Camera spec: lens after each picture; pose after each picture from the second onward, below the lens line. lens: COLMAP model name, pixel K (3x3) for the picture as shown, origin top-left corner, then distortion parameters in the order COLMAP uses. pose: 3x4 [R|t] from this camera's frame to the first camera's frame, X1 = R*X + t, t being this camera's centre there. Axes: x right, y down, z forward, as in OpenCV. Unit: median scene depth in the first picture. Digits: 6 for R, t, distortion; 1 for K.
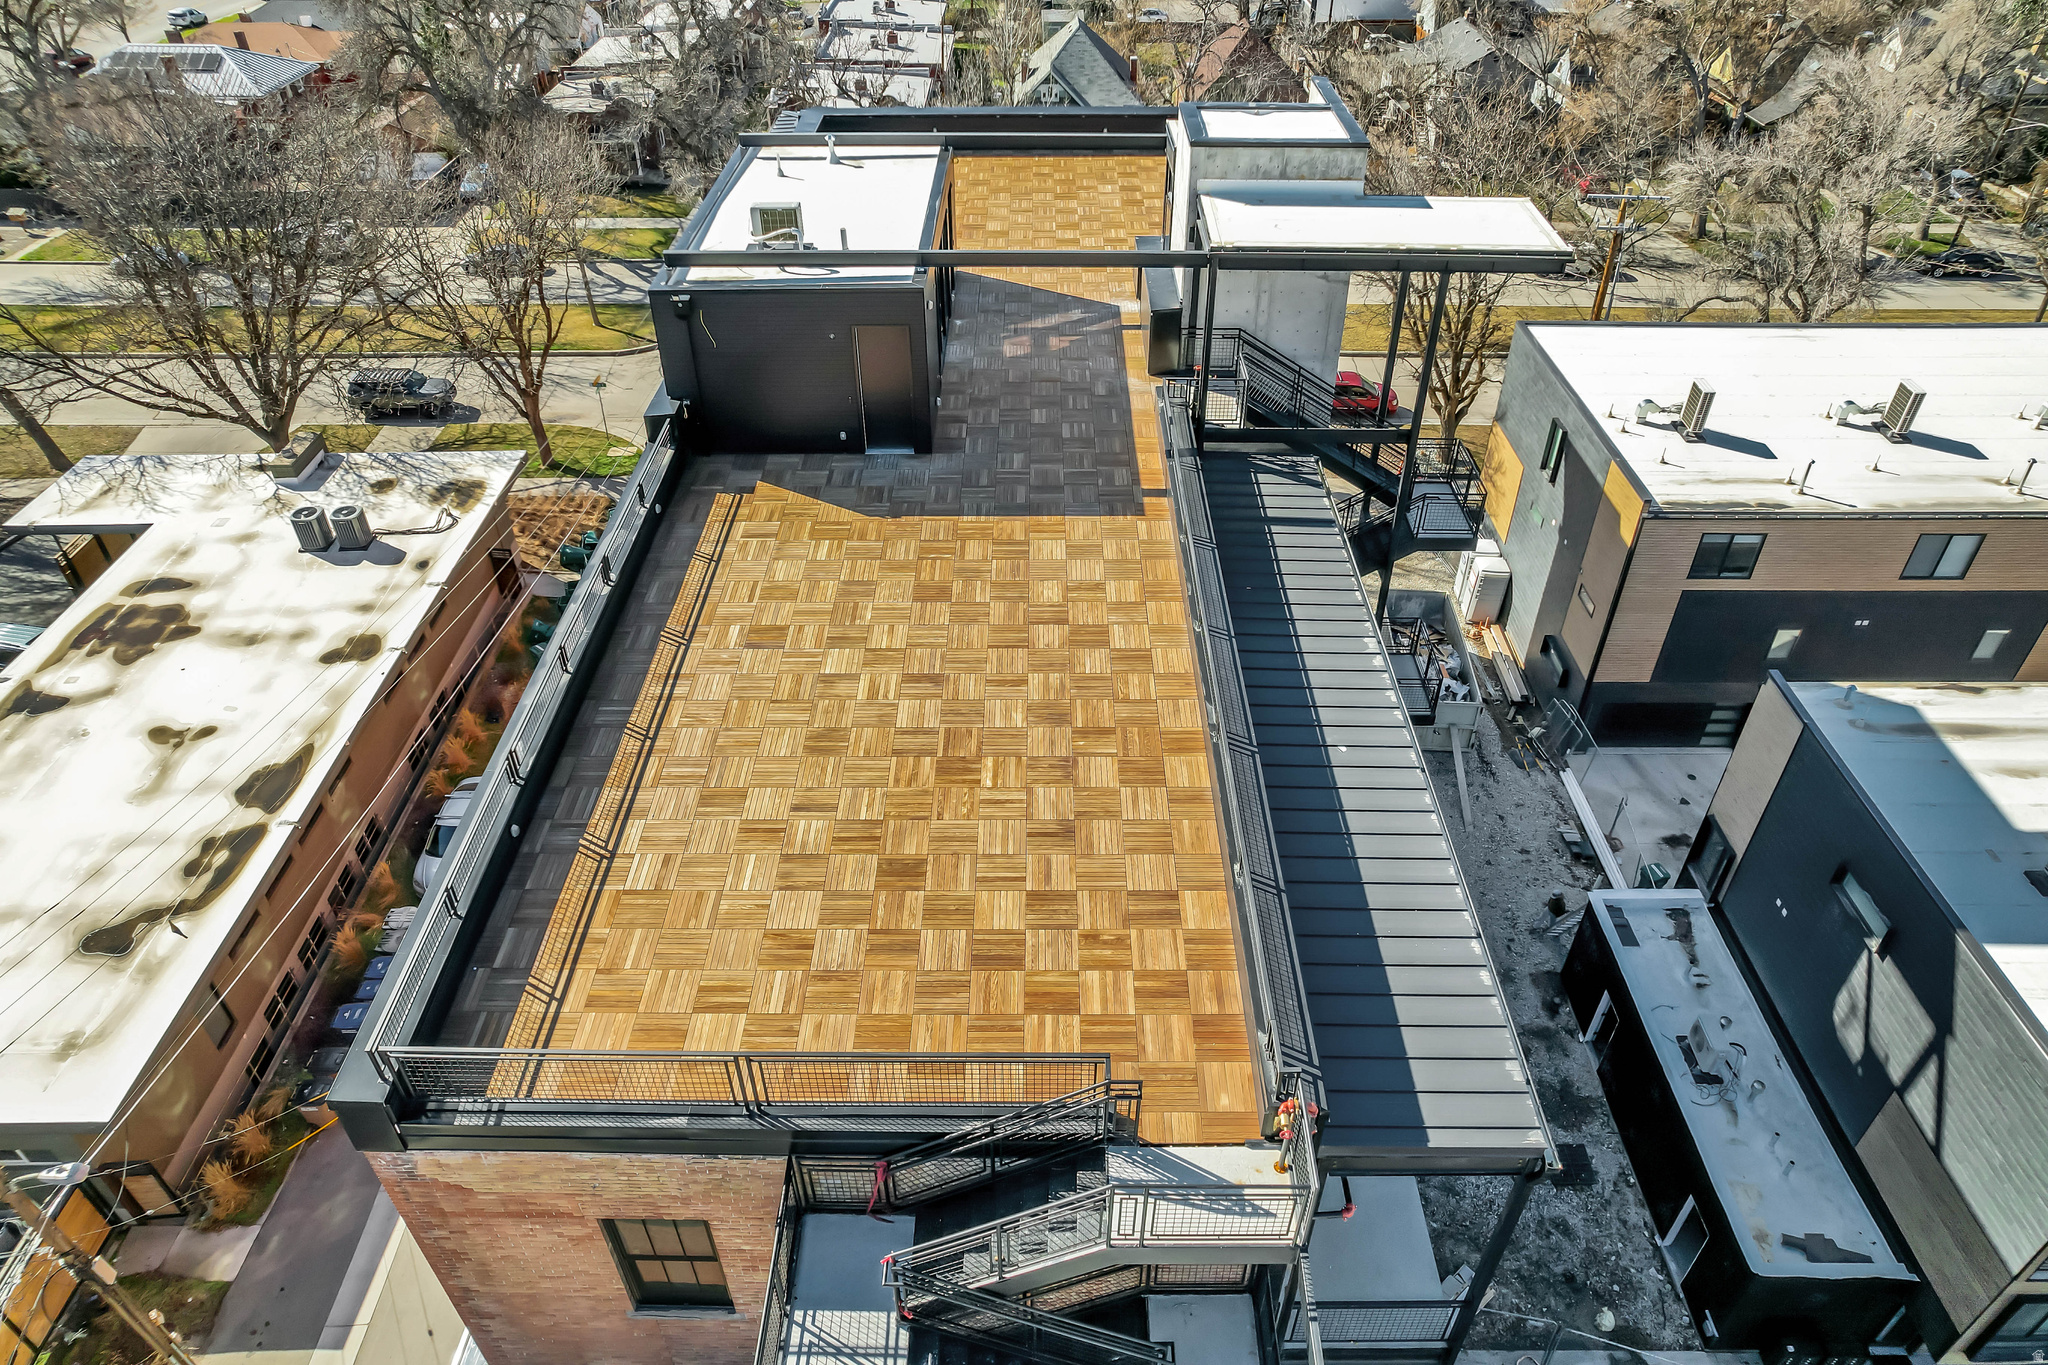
lens RADIAL K [[1314.2, 0, 1033.1], [0, 1314.2, 679.4], [0, 0, 1]] dist [-0.076265, 0.074872]
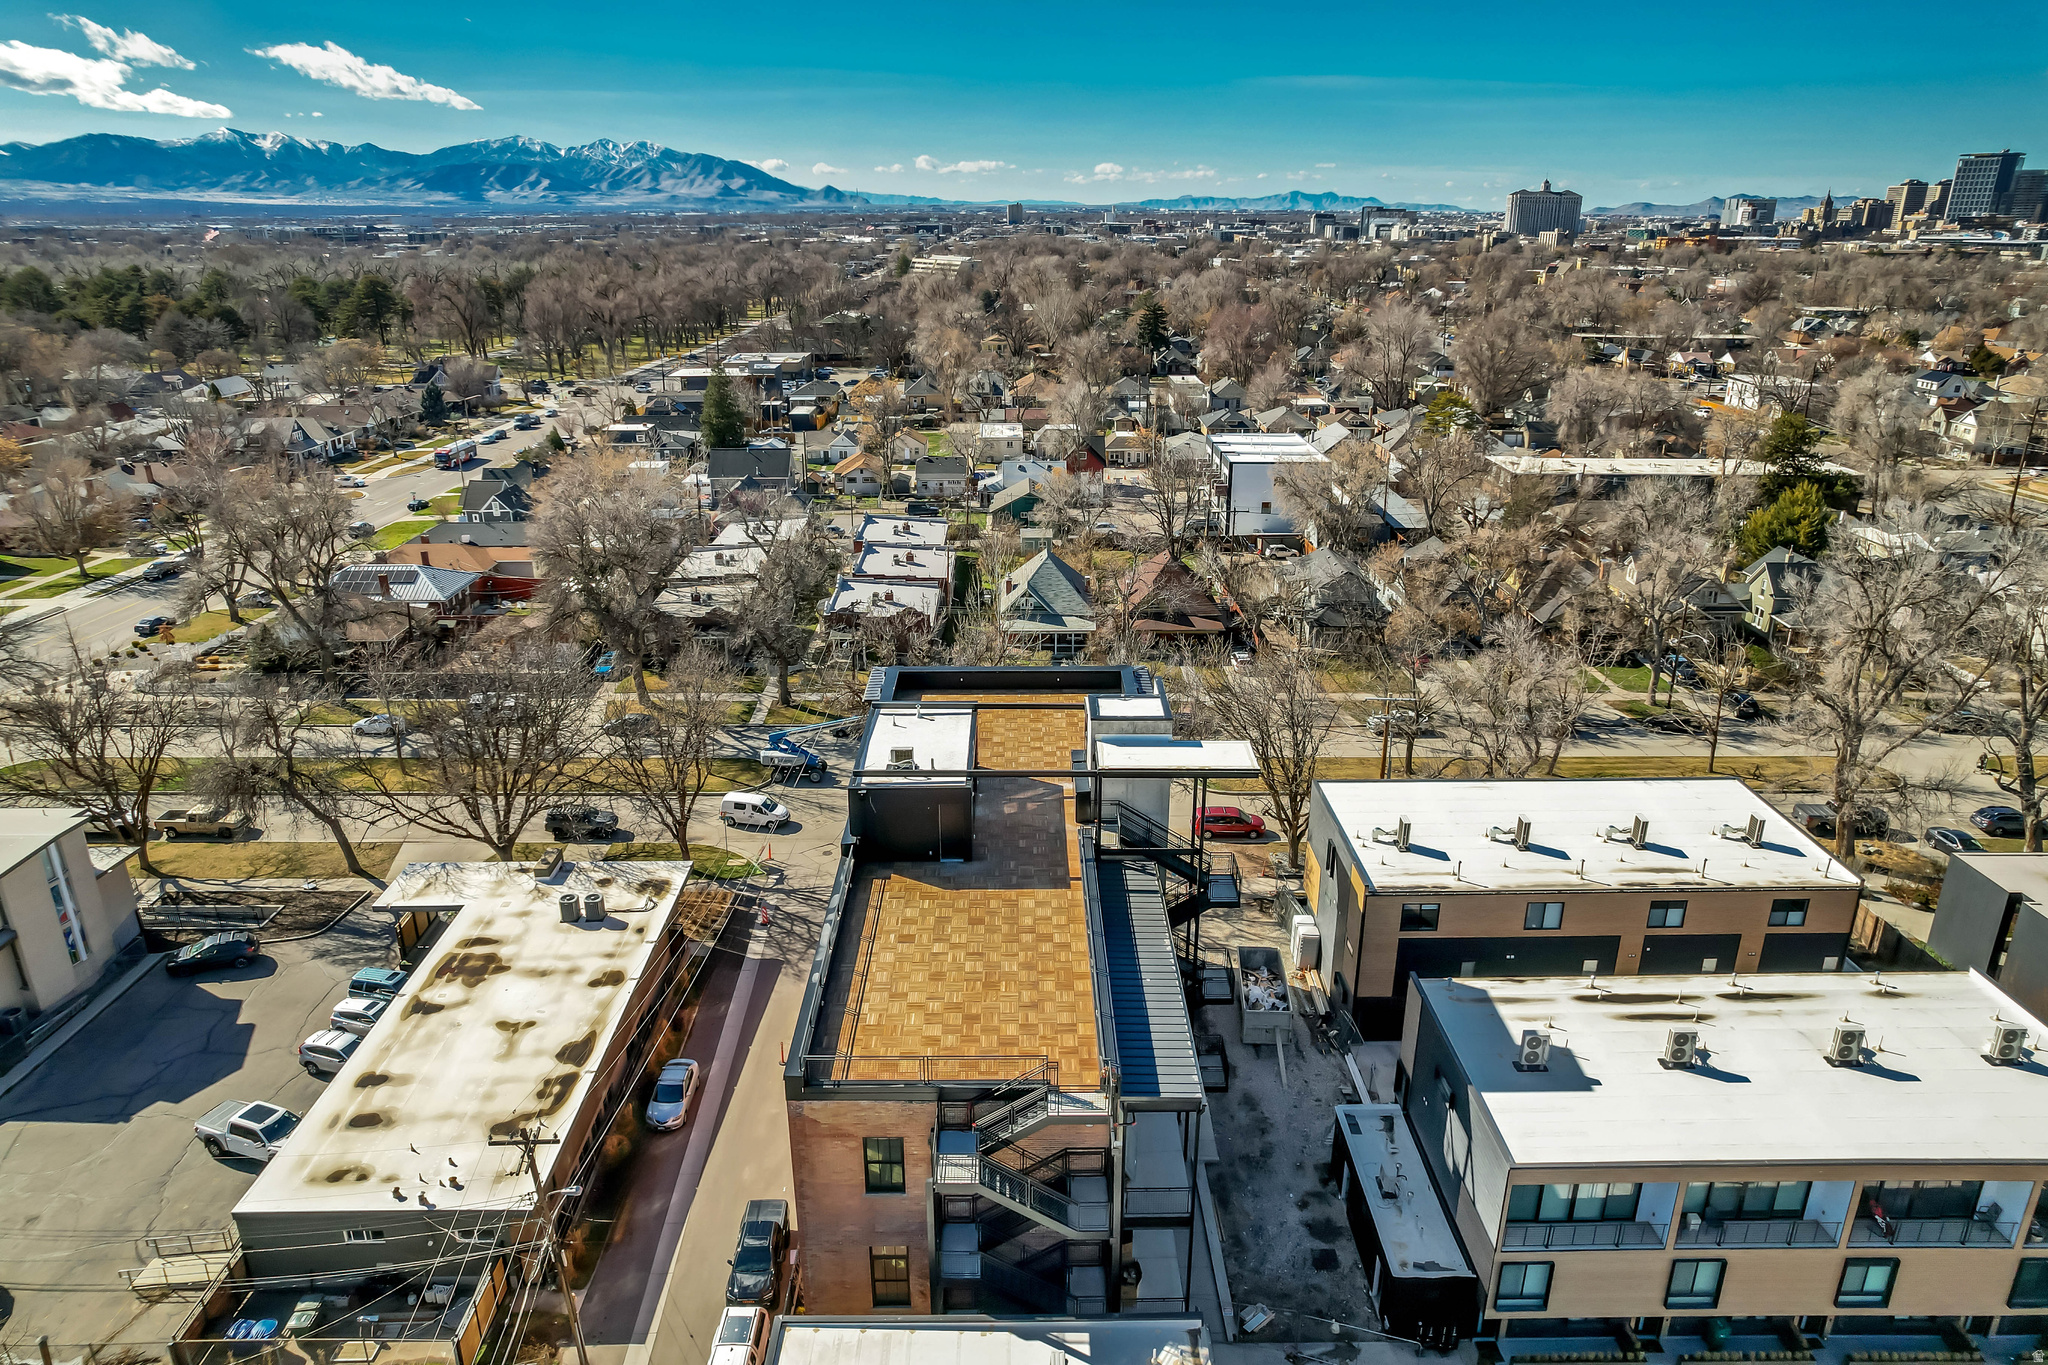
lens RADIAL K [[1315.7, 0, 1033.2], [0, 1315.7, 677.8], [0, 0, 1]] dist [-0.074522, 0.071402]
pose [[0.999868, -0.001771, 0.016146, -0.008558], [0.006684, 0.950827, -0.309651, 0.149631], [-0.014804, 0.309718, 0.950713, -0.818400]]
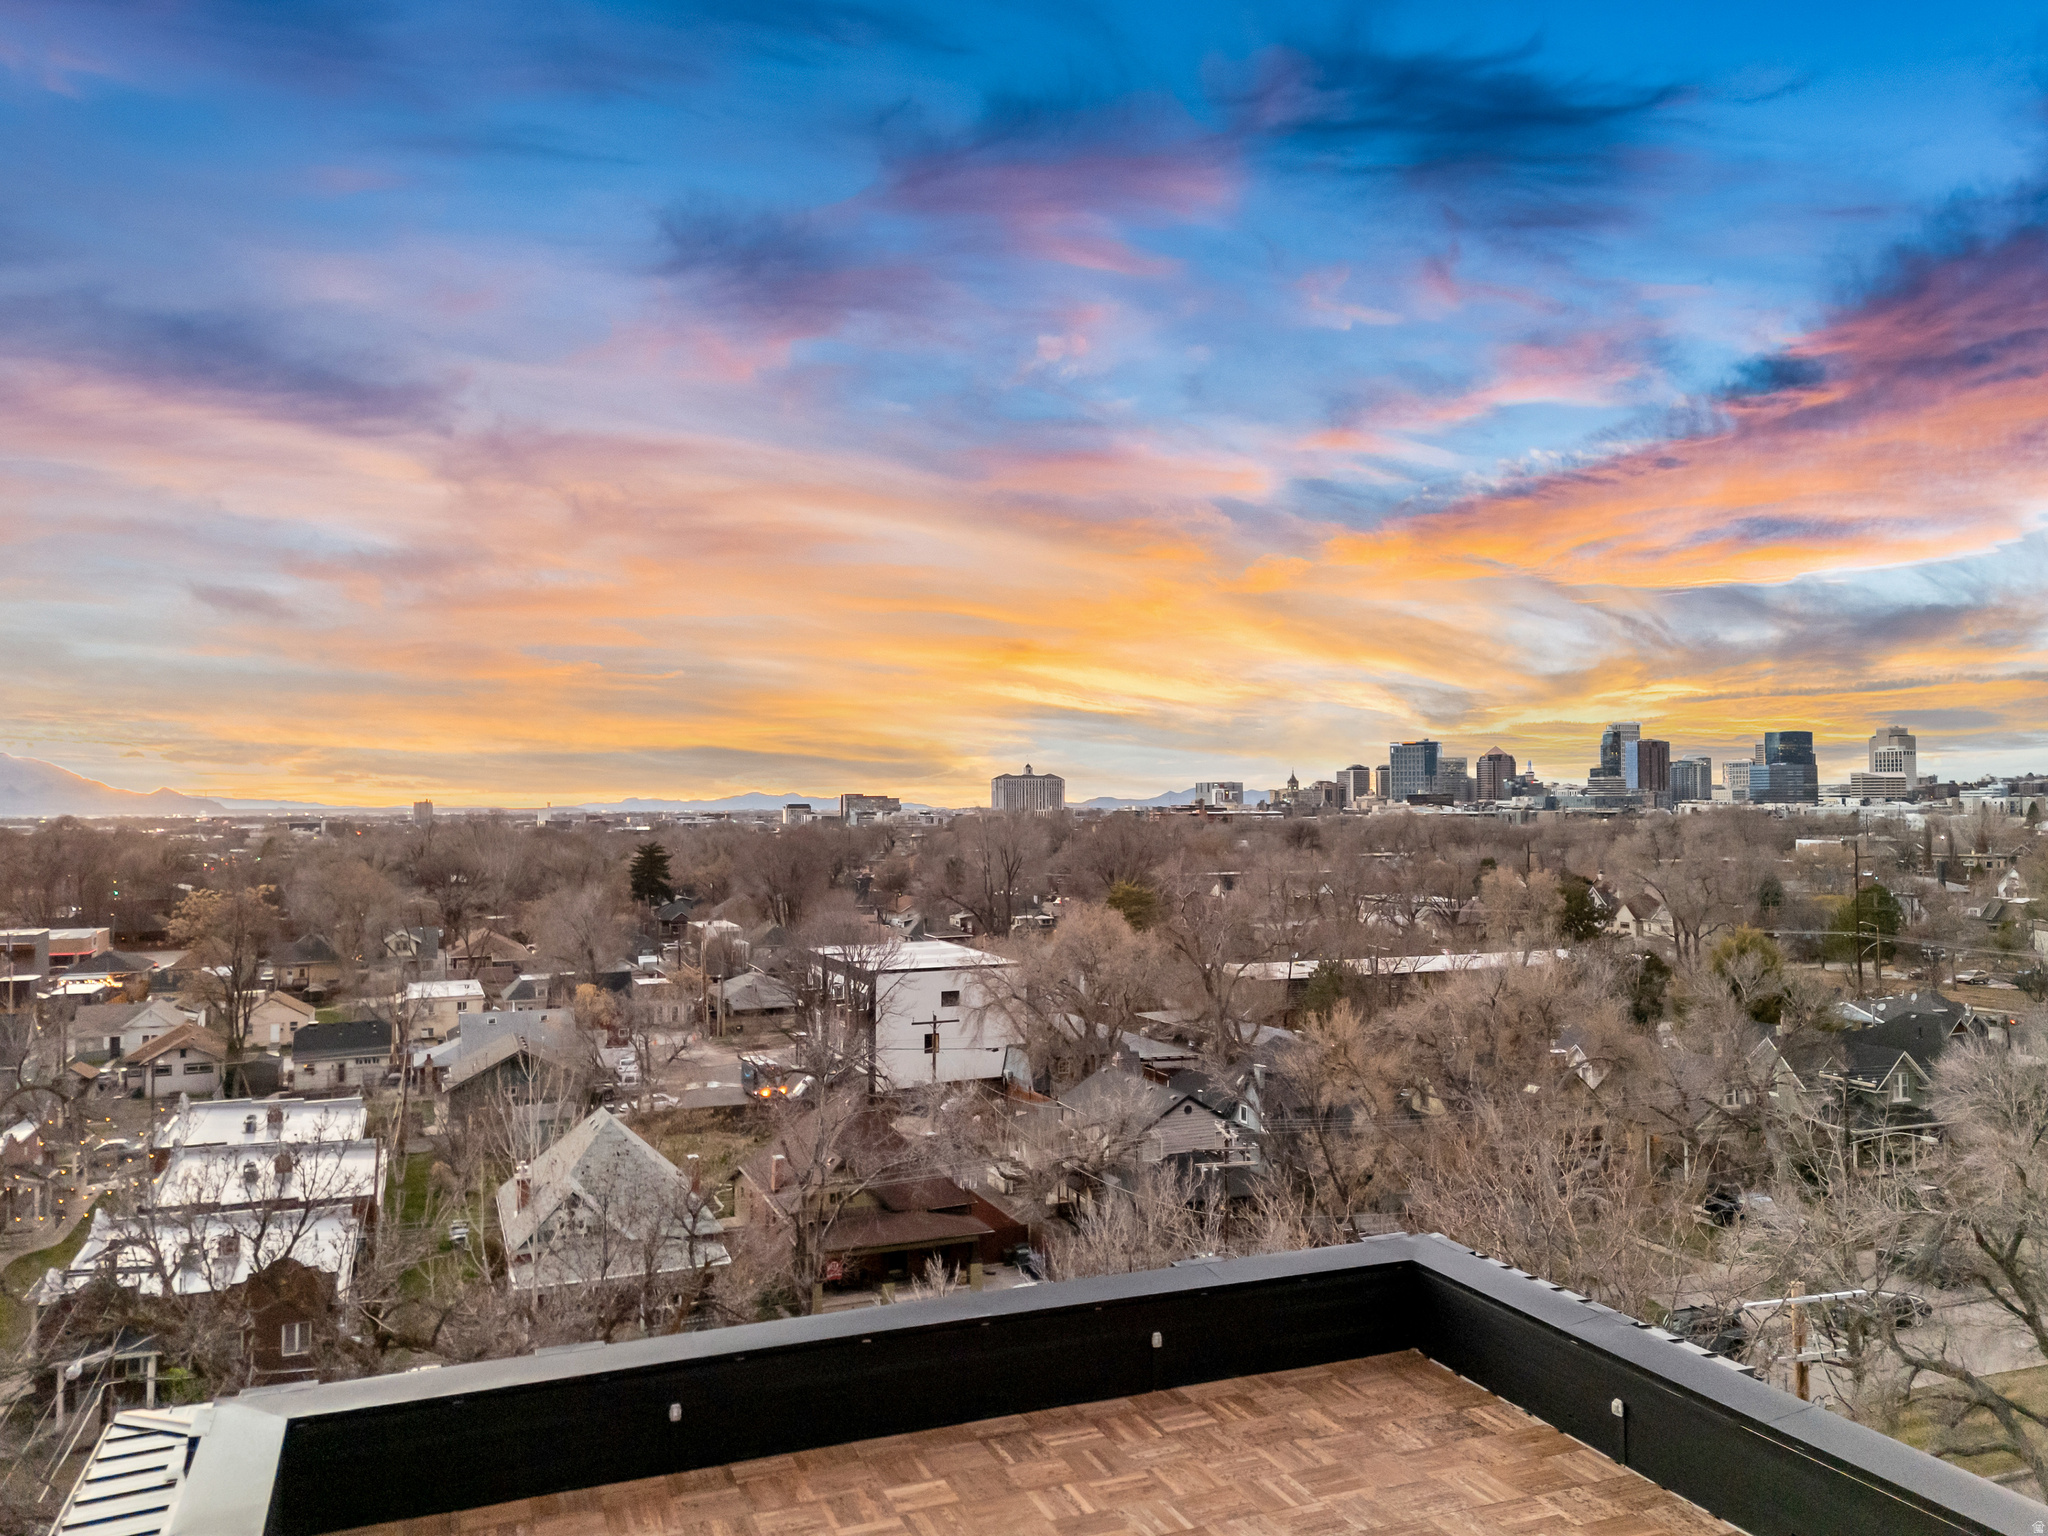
lens RADIAL K [[1513.7, 0, 1024.0], [0, 1513.7, 768.0], [0, 0, 1]] dist [0.077248, -0.076798]
pose [[0.928825, 0.005414, 0.370479, -0.162228], [0.231551, 0.772110, -0.591803, -0.355737], [-0.289255, 0.635466, 0.715901, 0.715031]]
